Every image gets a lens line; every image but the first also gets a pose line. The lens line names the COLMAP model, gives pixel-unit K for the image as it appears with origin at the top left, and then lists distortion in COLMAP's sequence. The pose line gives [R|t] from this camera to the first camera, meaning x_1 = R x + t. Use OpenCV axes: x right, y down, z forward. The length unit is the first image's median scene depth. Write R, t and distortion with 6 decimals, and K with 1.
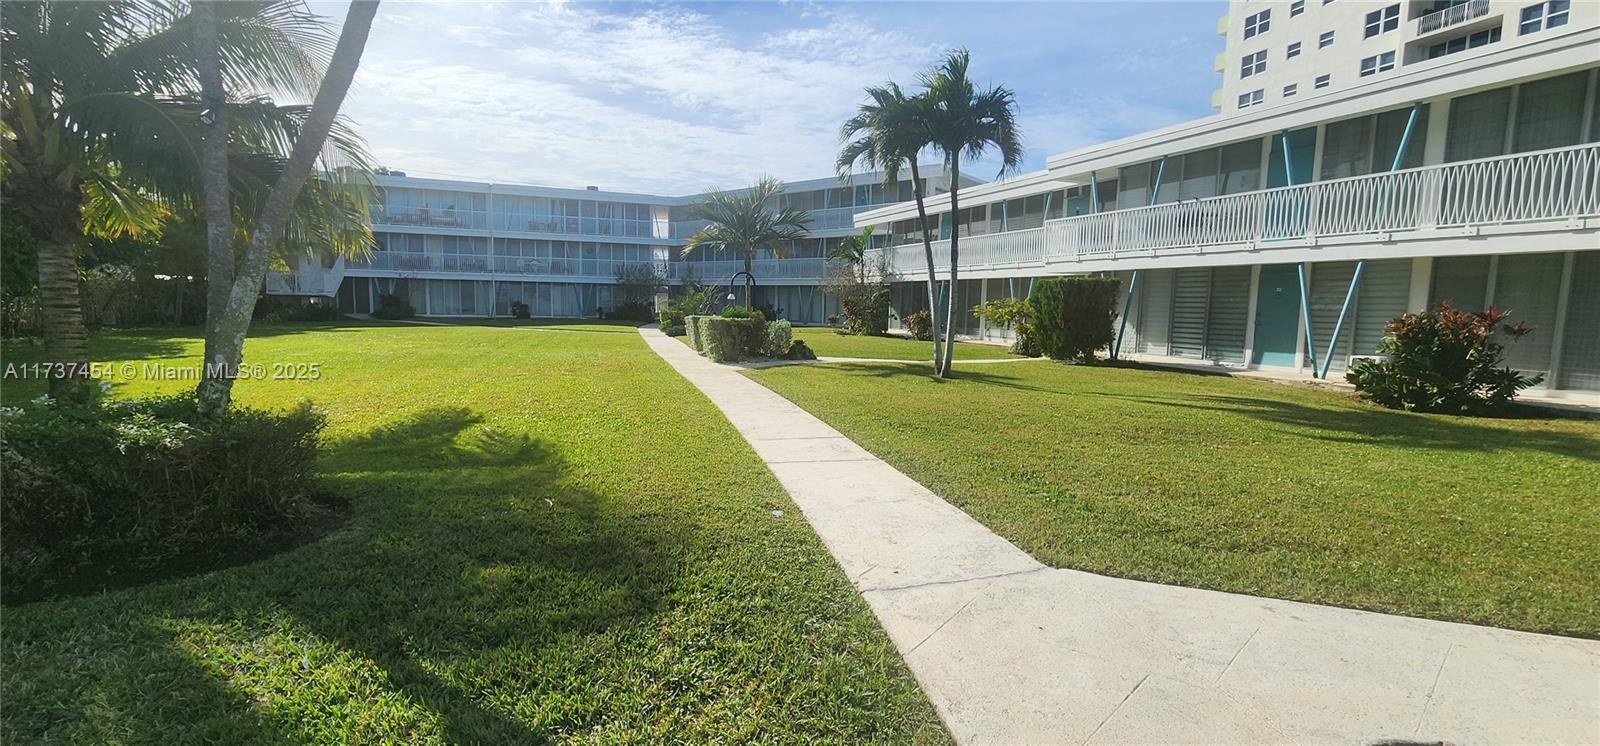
lens RADIAL K [[658.4, 0, 824.2], [0, 658.4, 368.4], [0, 0, 1]] dist [-0.002749, 0.001176]
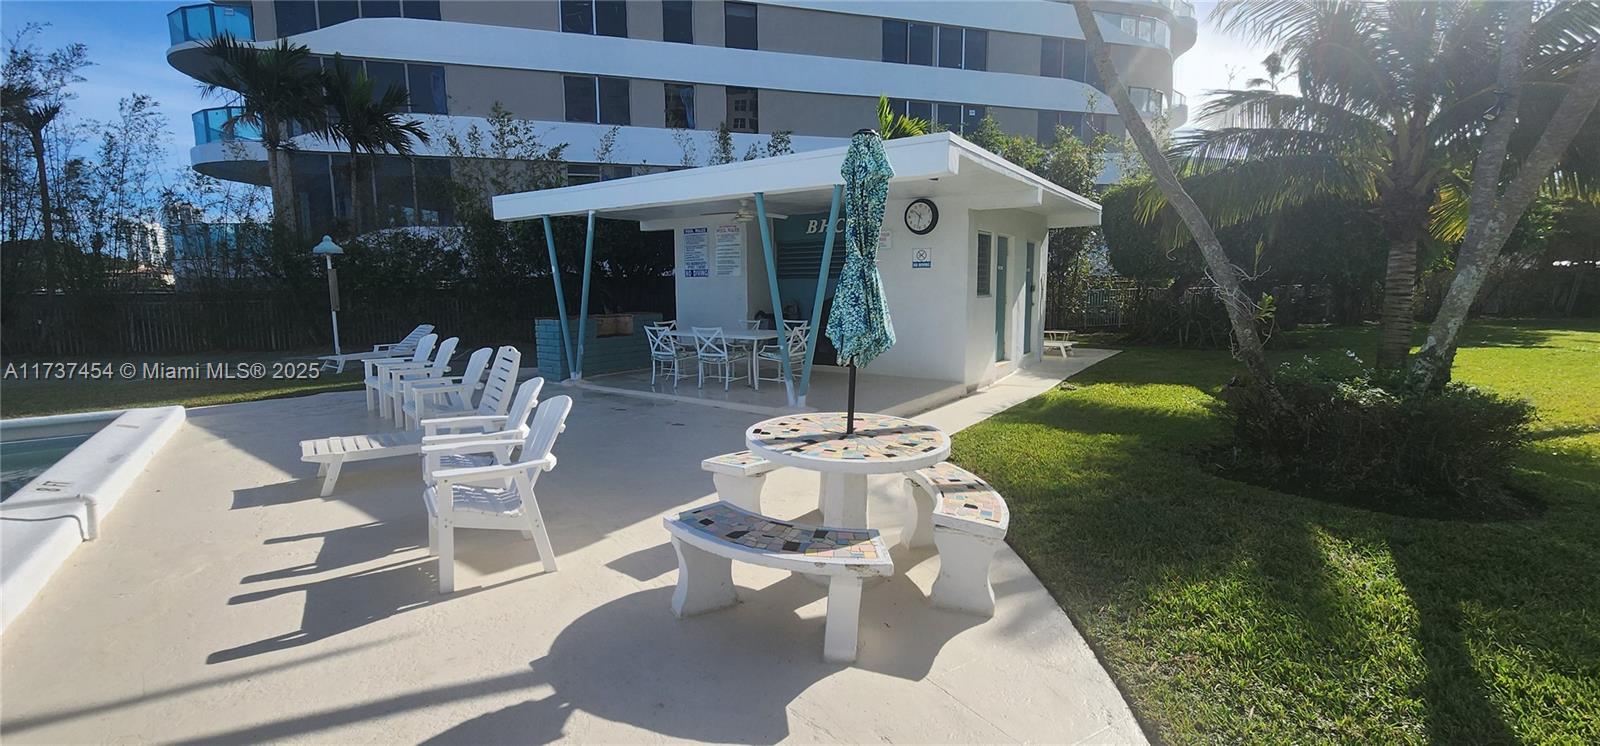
lens RADIAL K [[658.4, 0, 797.0], [0, 658.4, 364.7], [0, 0, 1]] dist [-0.002749, 0.001176]
pose [[-0.068402, 0.100810, -0.992552, 0.311867], [-0.090317, 0.990171, 0.106792, 0.005750], [0.993561, 0.096949, -0.058625, -0.010874]]
